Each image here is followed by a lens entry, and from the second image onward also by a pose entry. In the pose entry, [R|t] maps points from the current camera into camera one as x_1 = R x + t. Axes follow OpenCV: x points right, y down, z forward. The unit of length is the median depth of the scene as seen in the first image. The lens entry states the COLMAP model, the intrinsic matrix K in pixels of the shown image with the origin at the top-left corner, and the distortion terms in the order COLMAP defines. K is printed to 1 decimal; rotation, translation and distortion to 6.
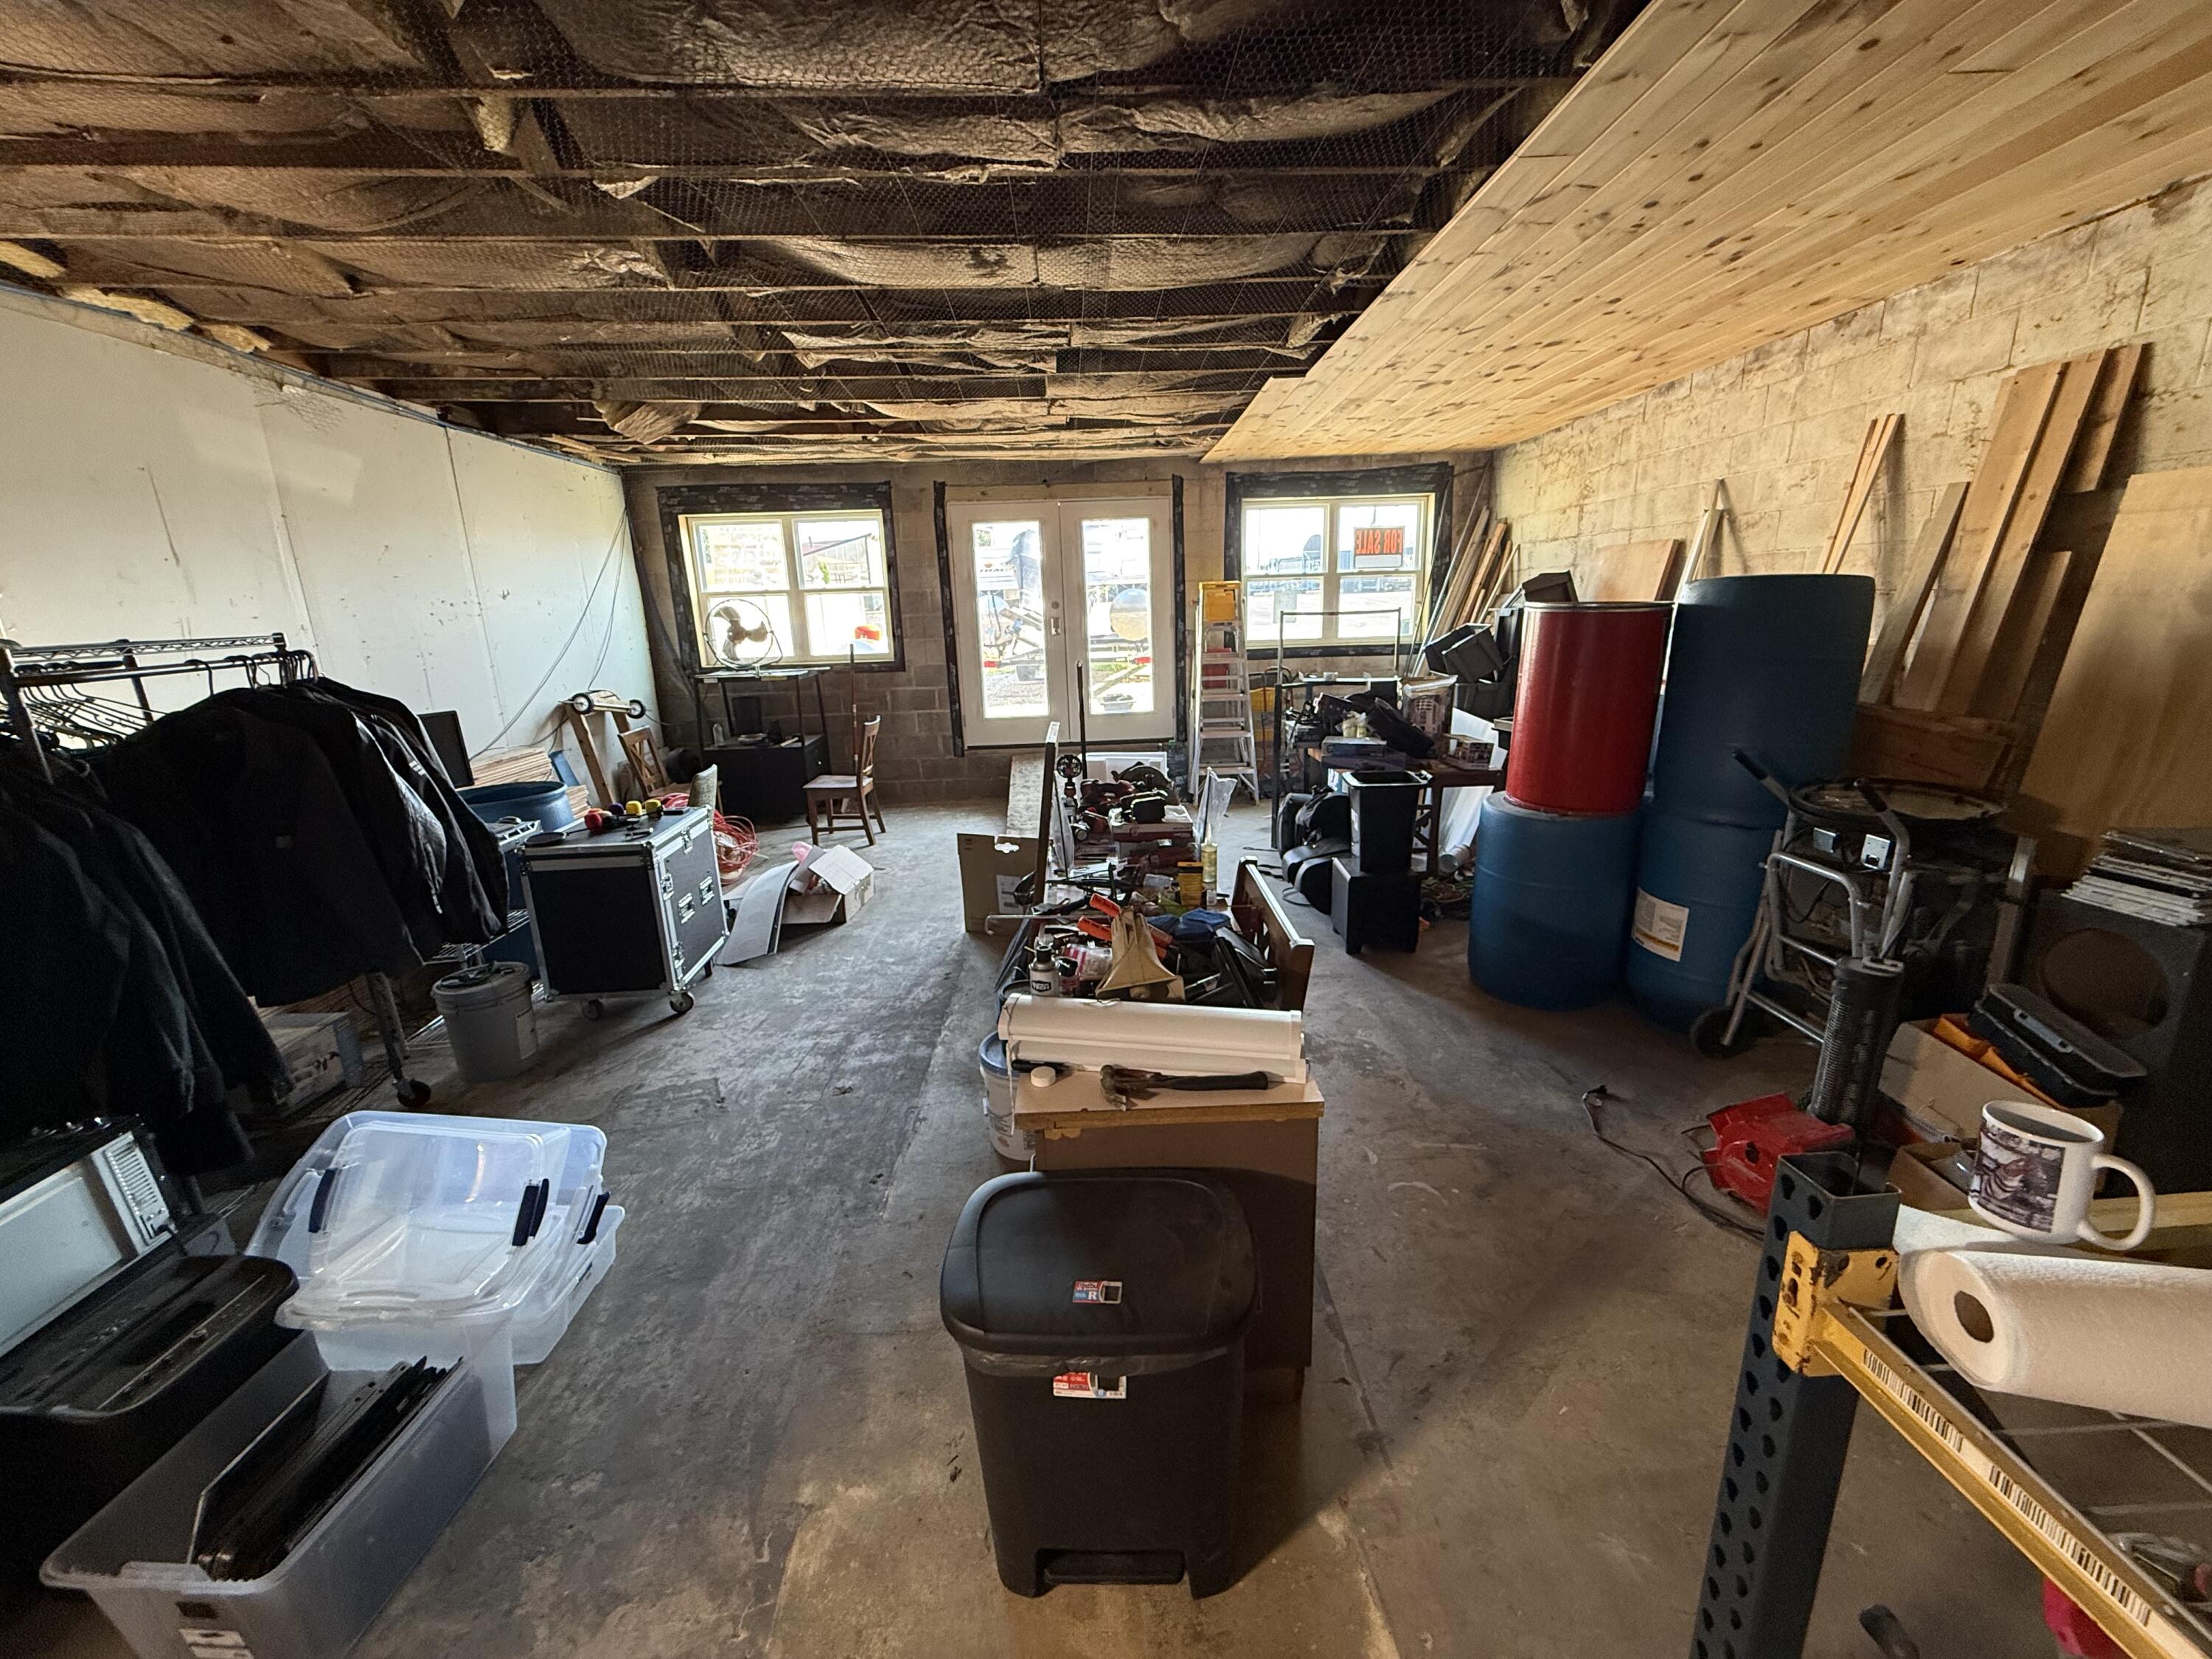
lens RADIAL K [[882.6, 0, 1099.7], [0, 882.6, 831.8], [0, 0, 1]] dist [-0.001546, 0.000045]
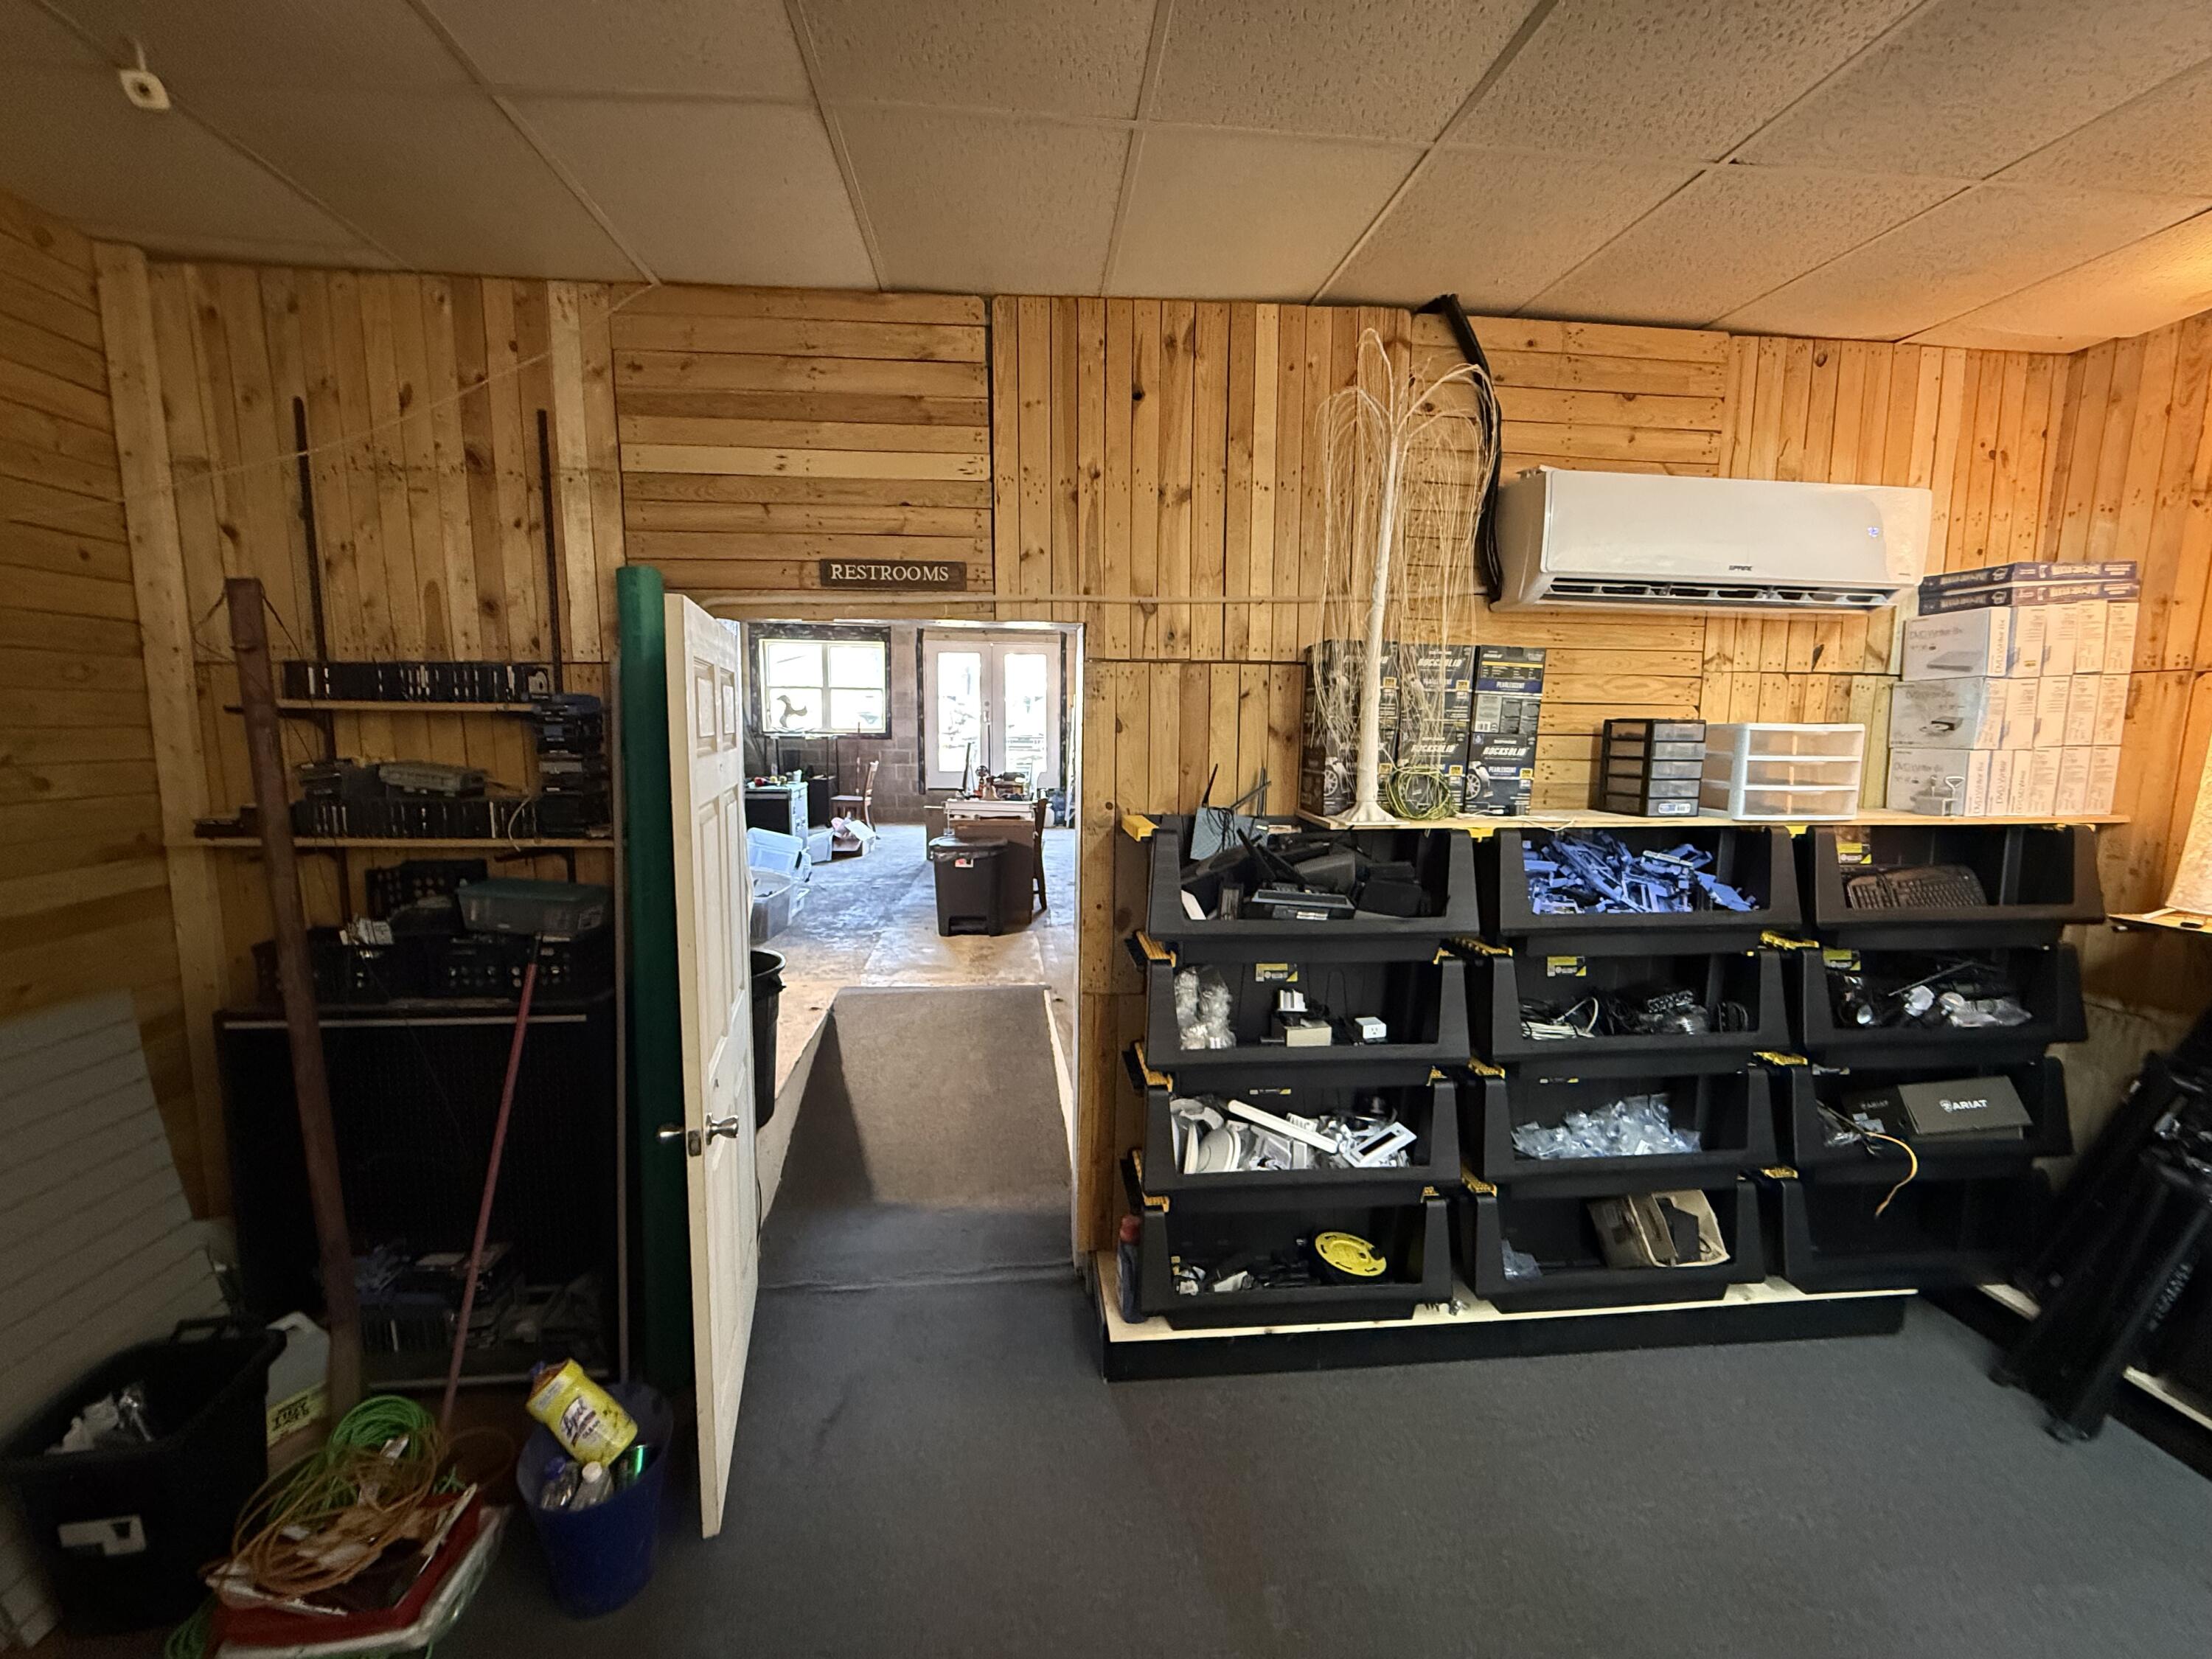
lens RADIAL K [[882.6, 0, 1118.1], [0, 882.6, 834.2], [0, 0, 1]] dist [-0.001546, 0.000045]
pose [[0.996292, 0.034787, 0.078687, 0.073255], [-0.024364, 0.991249, -0.129734, 0.194267], [-0.082511, 0.127336, 0.988422, -0.623592]]
